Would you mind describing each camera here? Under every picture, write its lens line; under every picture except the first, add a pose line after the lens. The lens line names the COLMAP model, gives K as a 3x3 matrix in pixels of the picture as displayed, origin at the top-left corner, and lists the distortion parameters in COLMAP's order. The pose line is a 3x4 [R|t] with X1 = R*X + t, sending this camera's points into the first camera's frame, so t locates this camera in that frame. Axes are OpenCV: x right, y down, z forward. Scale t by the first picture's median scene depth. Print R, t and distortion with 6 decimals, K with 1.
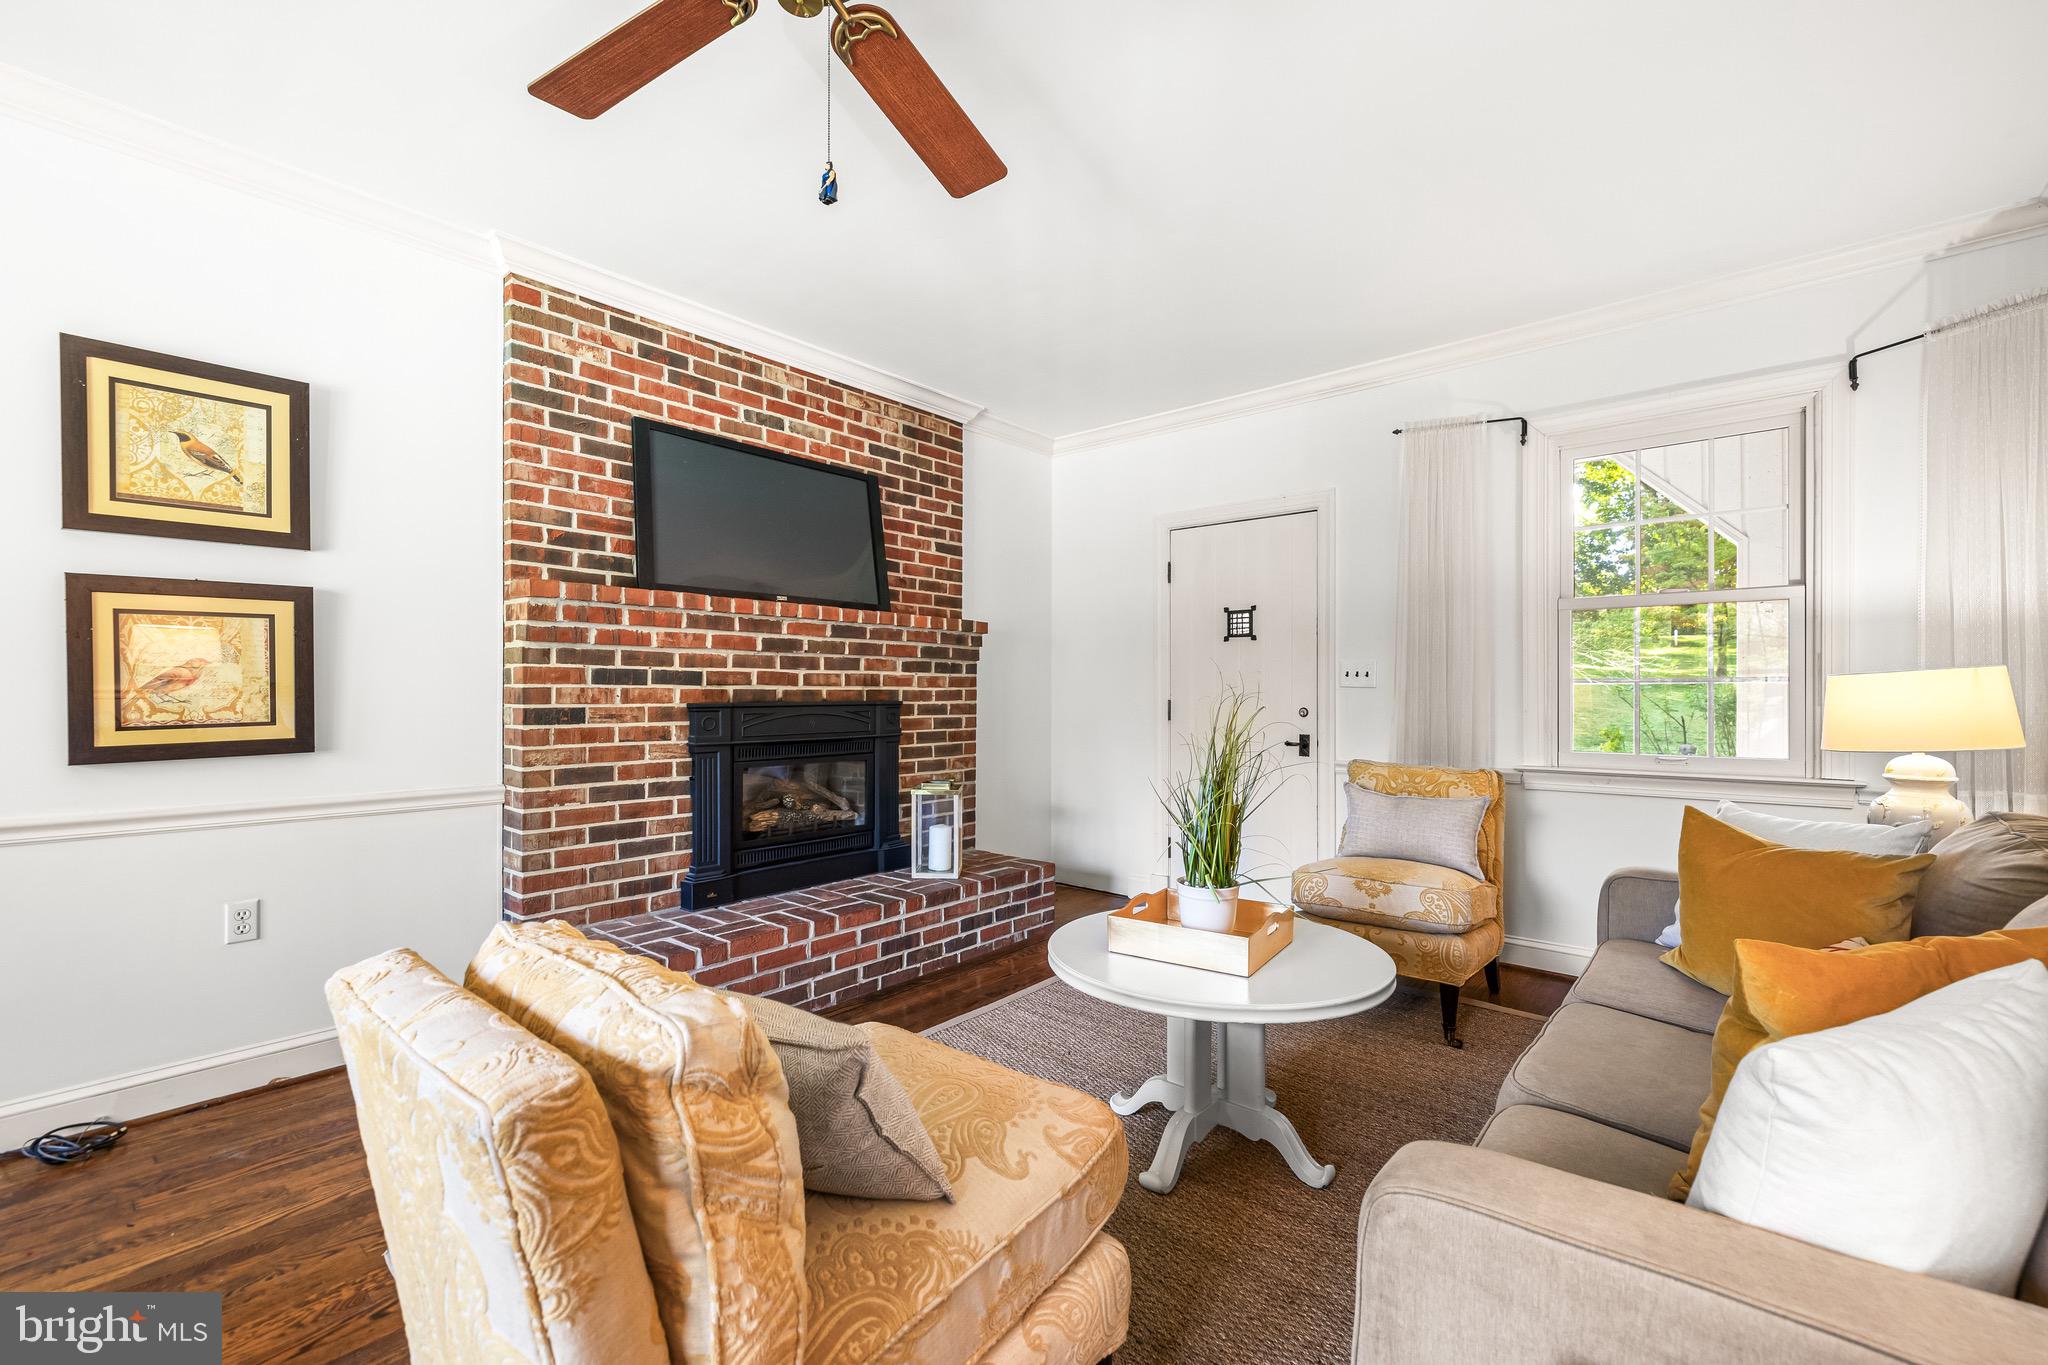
lens RADIAL K [[871.5, 0, 1024.3], [0, 871.5, 693.6], [0, 0, 1]] dist [0.003426, 0.000440]
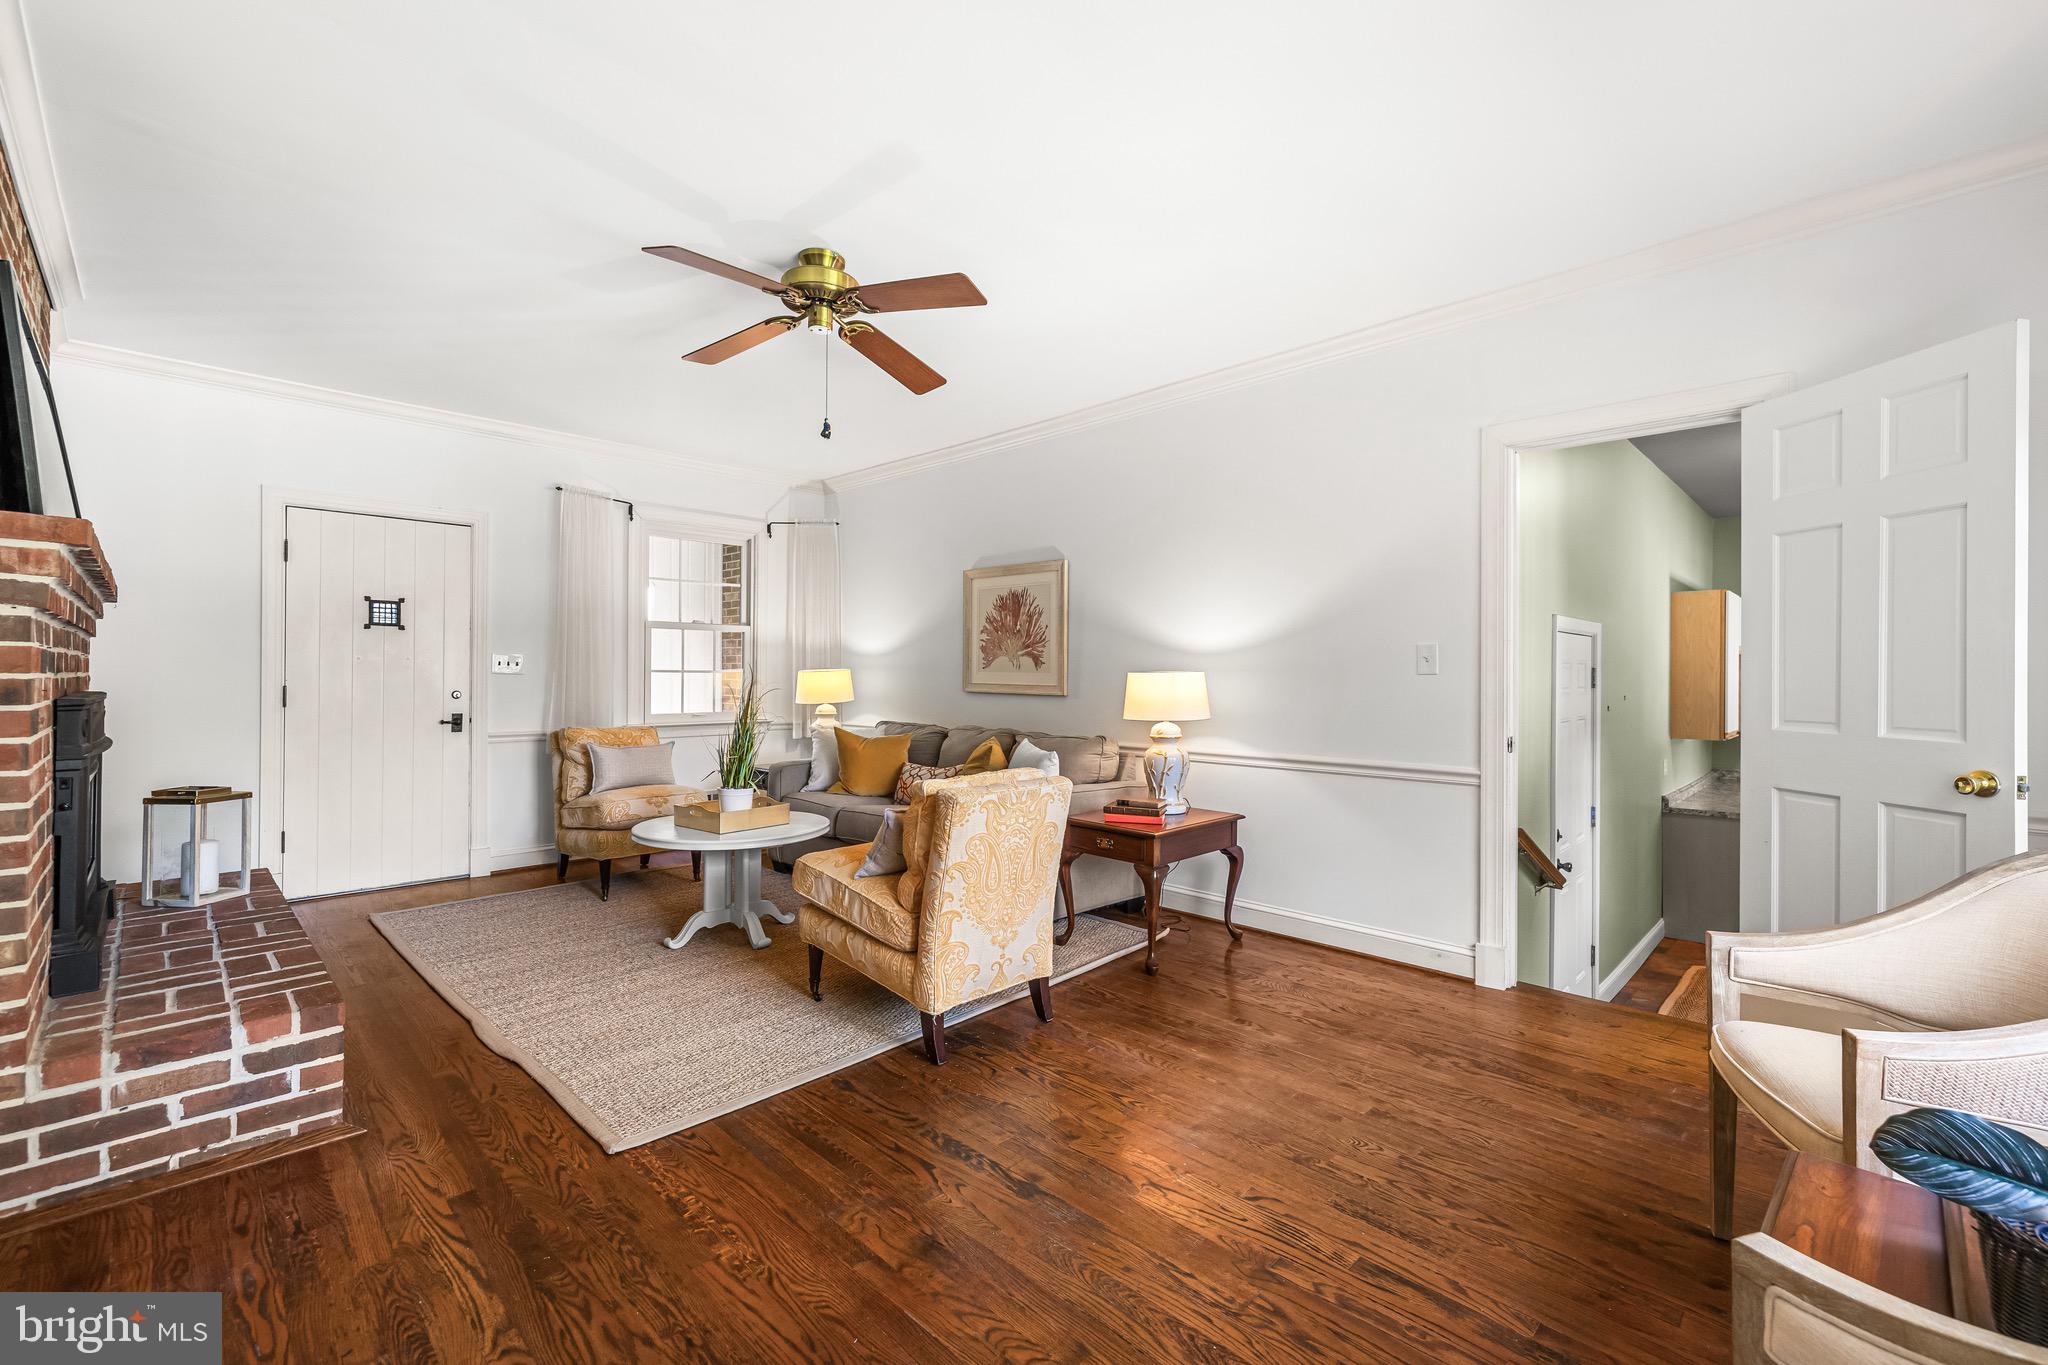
lens RADIAL K [[871.5, 0, 1021.8], [0, 871.5, 682.3], [0, 0, 1]] dist [0.003426, 0.000440]
pose [[0.083925, -0.009828, 0.996424, -0.792463], [-0.003869, 0.999941, 0.010188, -0.010349], [-0.996465, -0.004711, 0.083882, 0.140204]]
